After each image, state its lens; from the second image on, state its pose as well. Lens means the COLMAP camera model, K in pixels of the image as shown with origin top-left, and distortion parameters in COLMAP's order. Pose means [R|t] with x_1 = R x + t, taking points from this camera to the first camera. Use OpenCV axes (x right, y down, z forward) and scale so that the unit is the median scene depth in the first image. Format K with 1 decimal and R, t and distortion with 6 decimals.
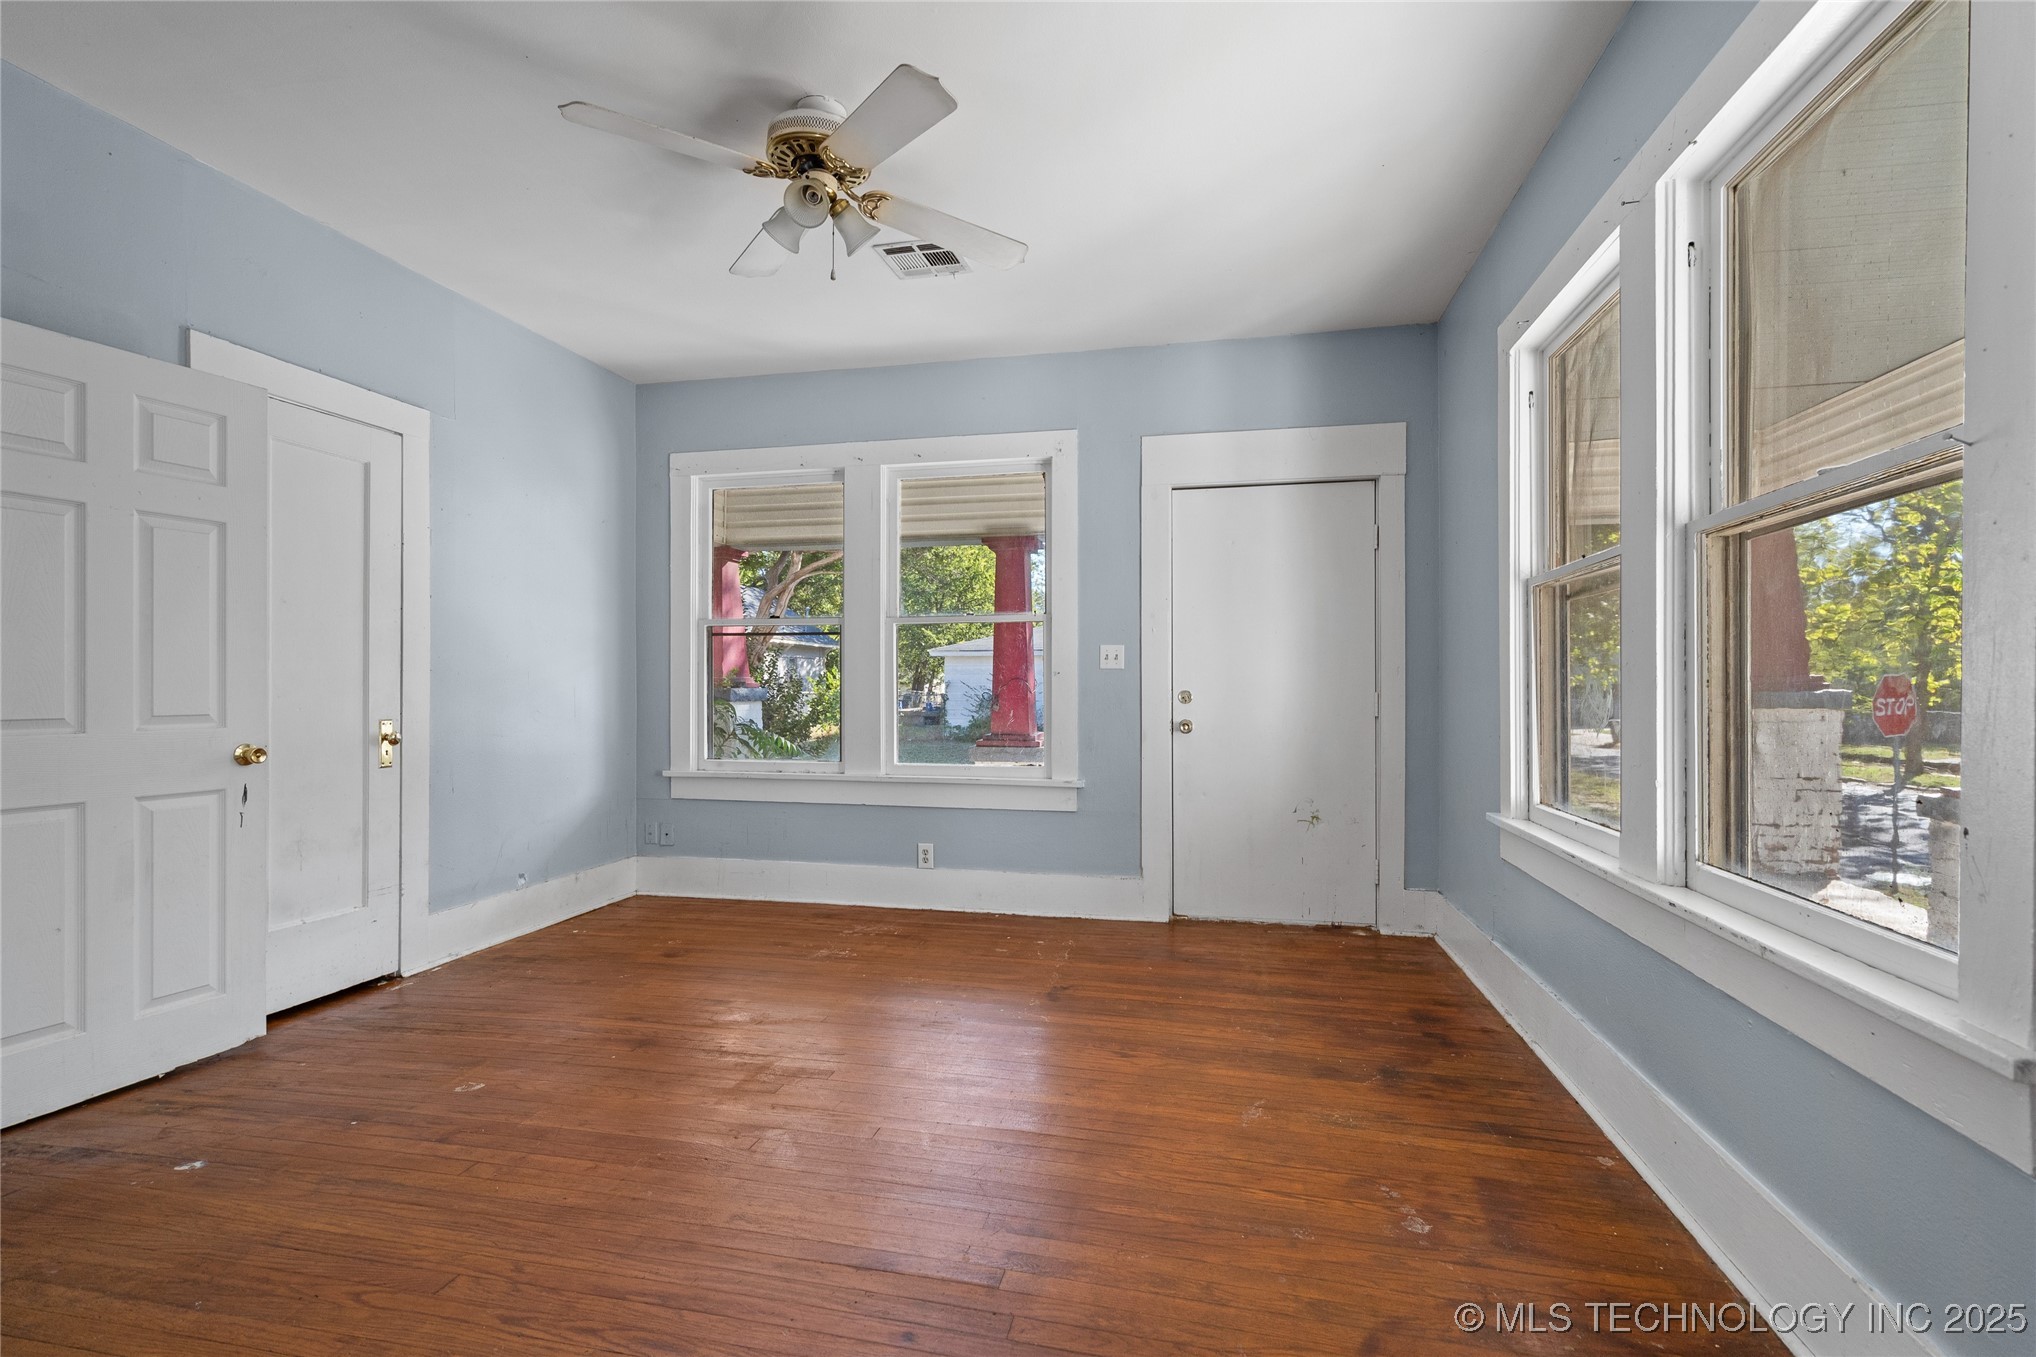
lens RADIAL K [[952.1, 0, 1008.2], [0, 952.1, 691.8], [0, 0, 1]] dist [-0.003413, 0.001520]
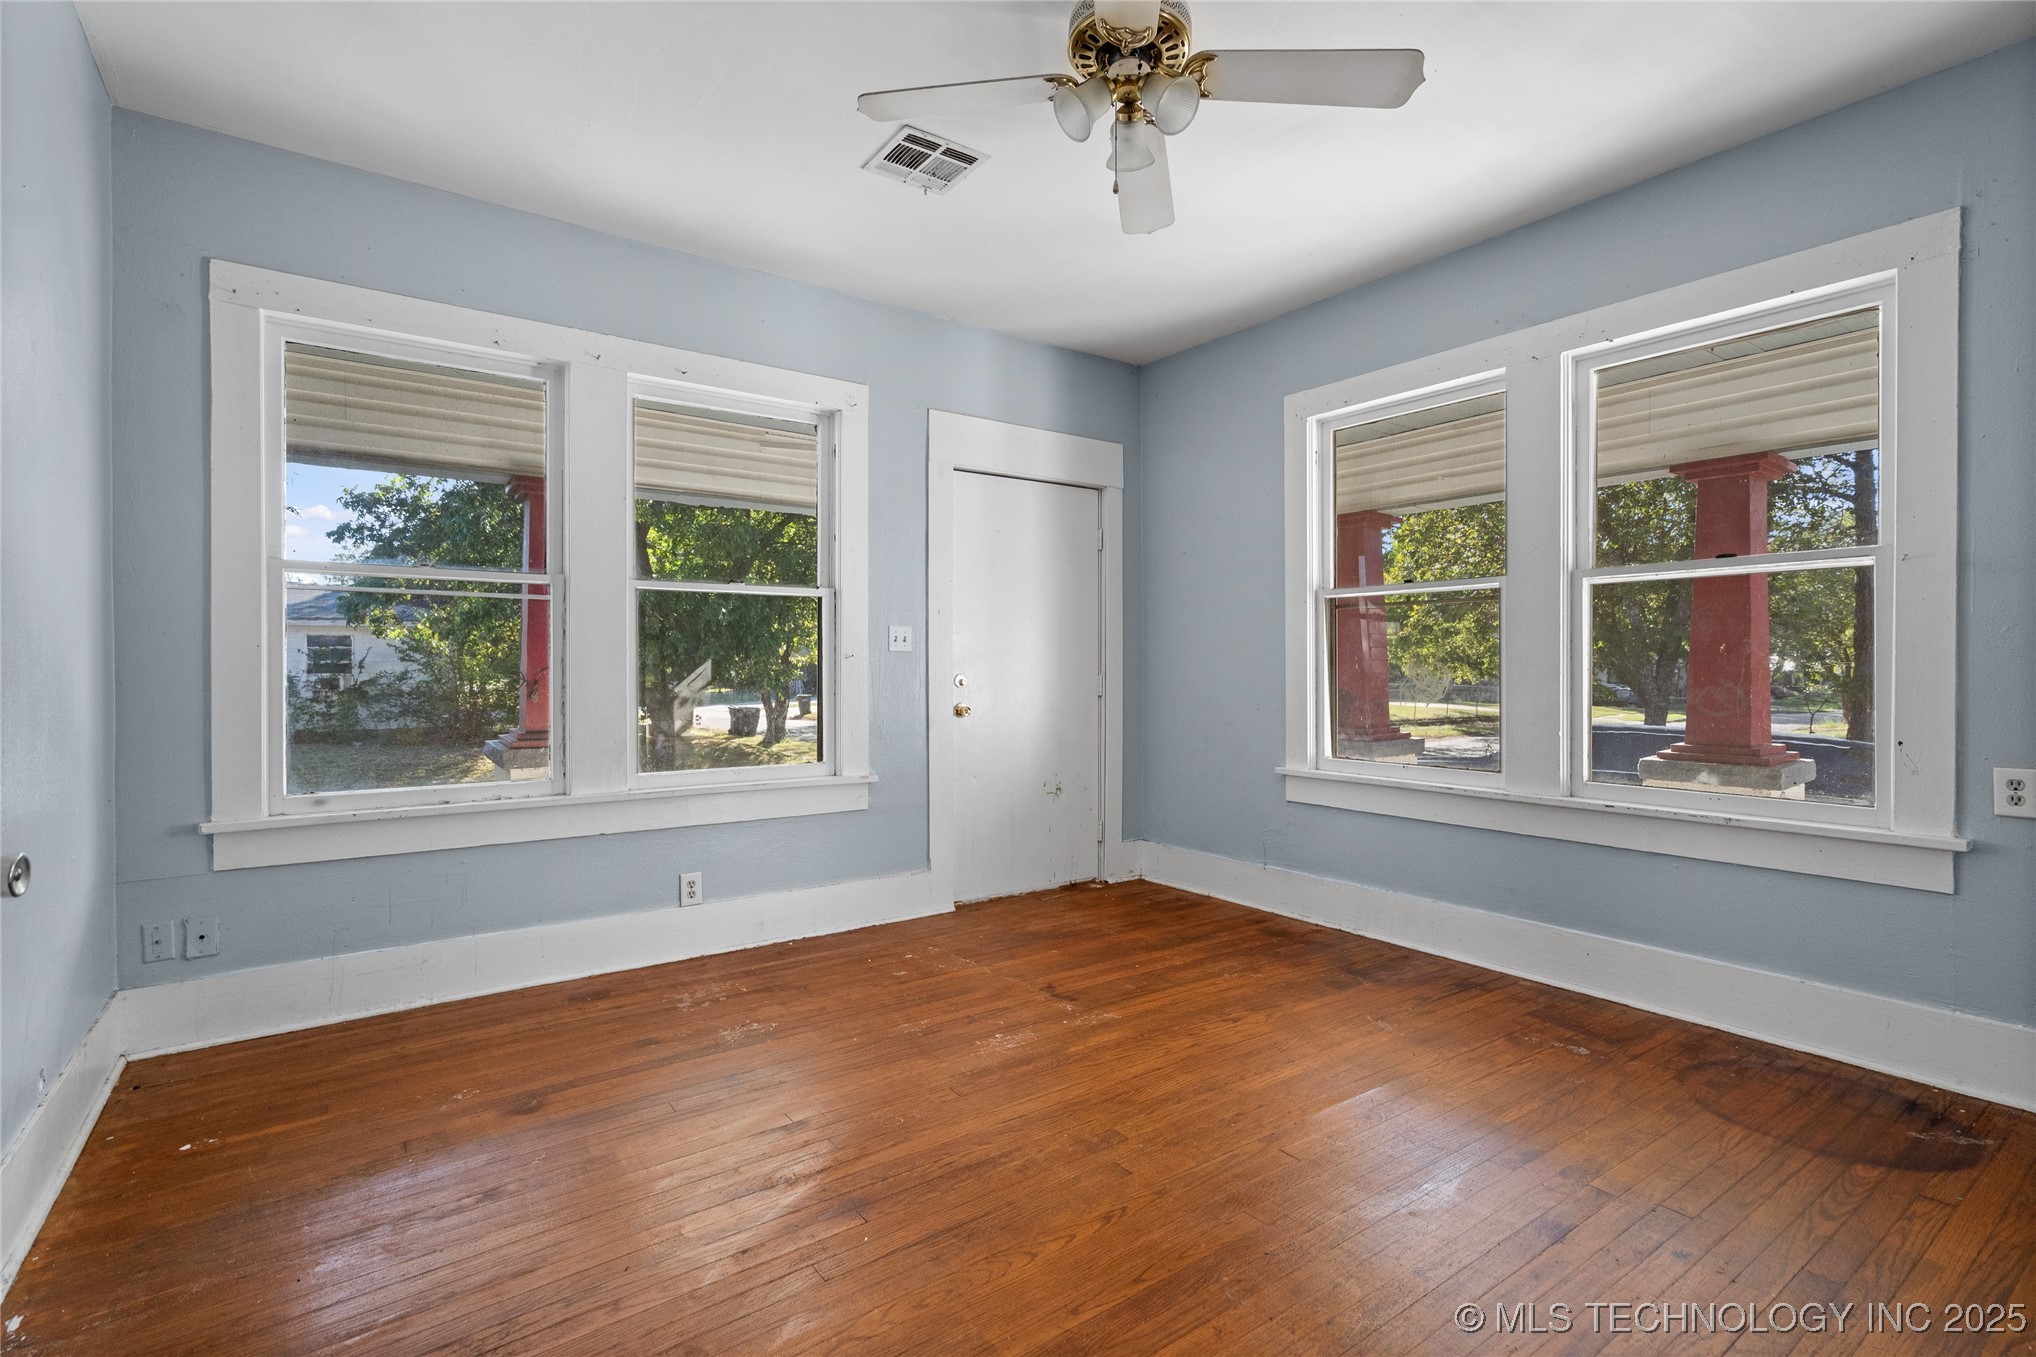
lens RADIAL K [[952.1, 0, 1021.2], [0, 952.1, 675.1], [0, 0, 1]] dist [-0.003413, 0.001520]
pose [[0.658030, -0.008035, 0.752949, -0.546071], [0.004680, 0.999967, 0.006581, -0.007034], [-0.752977, -0.000807, 0.658046, 0.316857]]
